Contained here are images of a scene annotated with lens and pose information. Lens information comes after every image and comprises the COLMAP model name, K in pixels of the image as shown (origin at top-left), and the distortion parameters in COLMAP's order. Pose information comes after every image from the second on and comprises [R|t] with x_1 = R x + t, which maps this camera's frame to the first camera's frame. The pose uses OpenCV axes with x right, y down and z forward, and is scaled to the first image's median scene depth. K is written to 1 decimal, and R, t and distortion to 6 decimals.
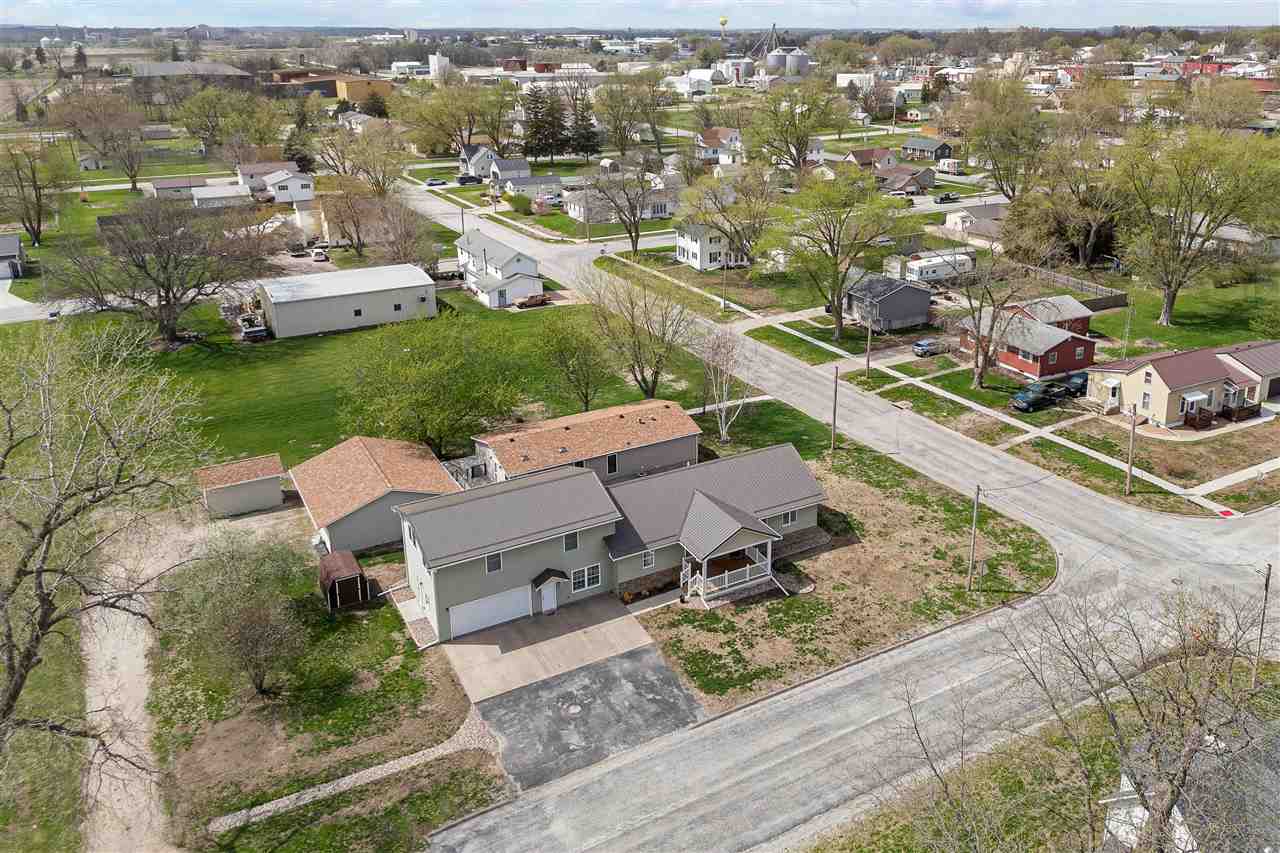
lens RADIAL K [[897.1, 0, 651.7], [0, 897.1, 422.1], [0, 0, 1]] dist [0.029166, 0.001129]
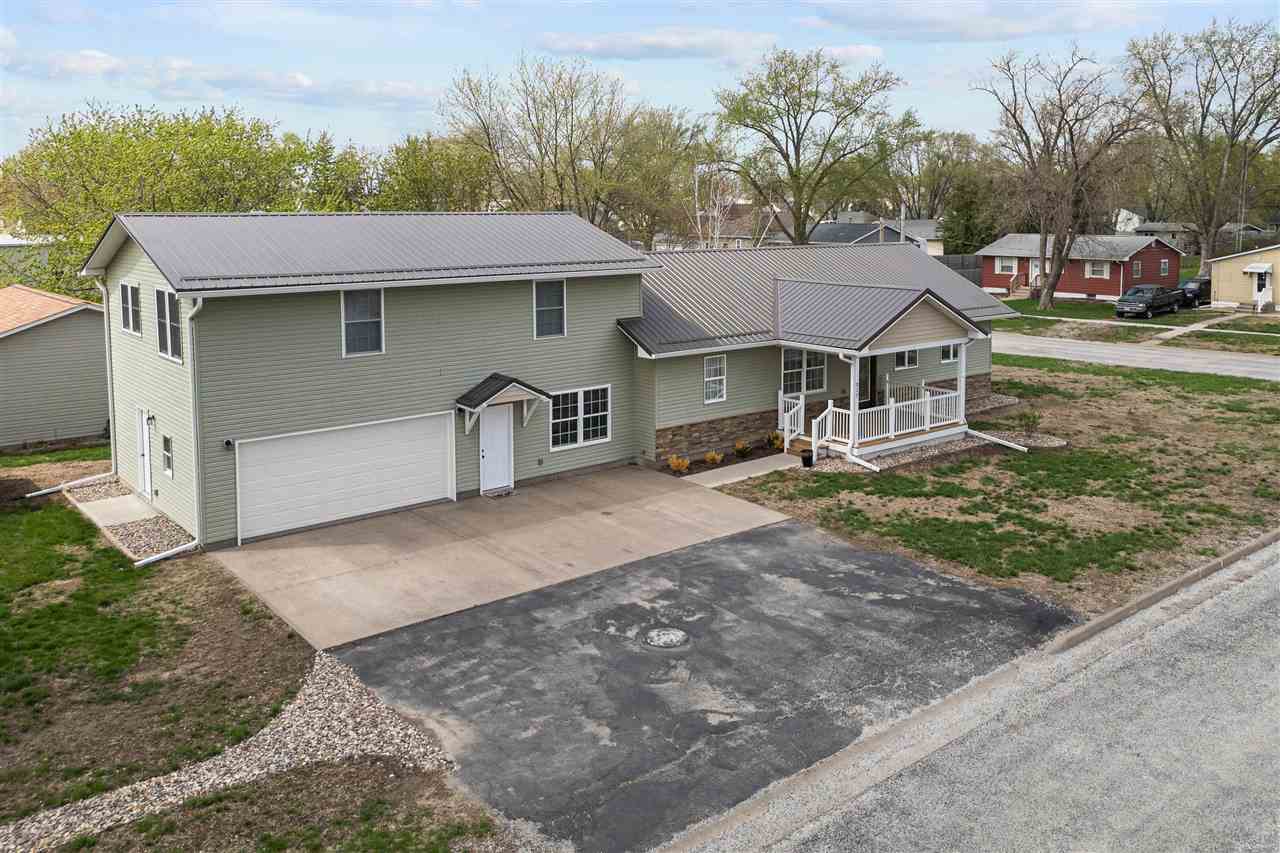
lens RADIAL K [[999.1, 0, 640.6], [0, 999.1, 426.0], [0, 0, 1]] dist [0.041039, -0.014007]
pose [[0.981726, -0.019878, 0.189259, -0.142623], [0.051848, 0.984845, -0.165507, 0.273534], [-0.183100, 0.172295, 0.967878, 0.586667]]
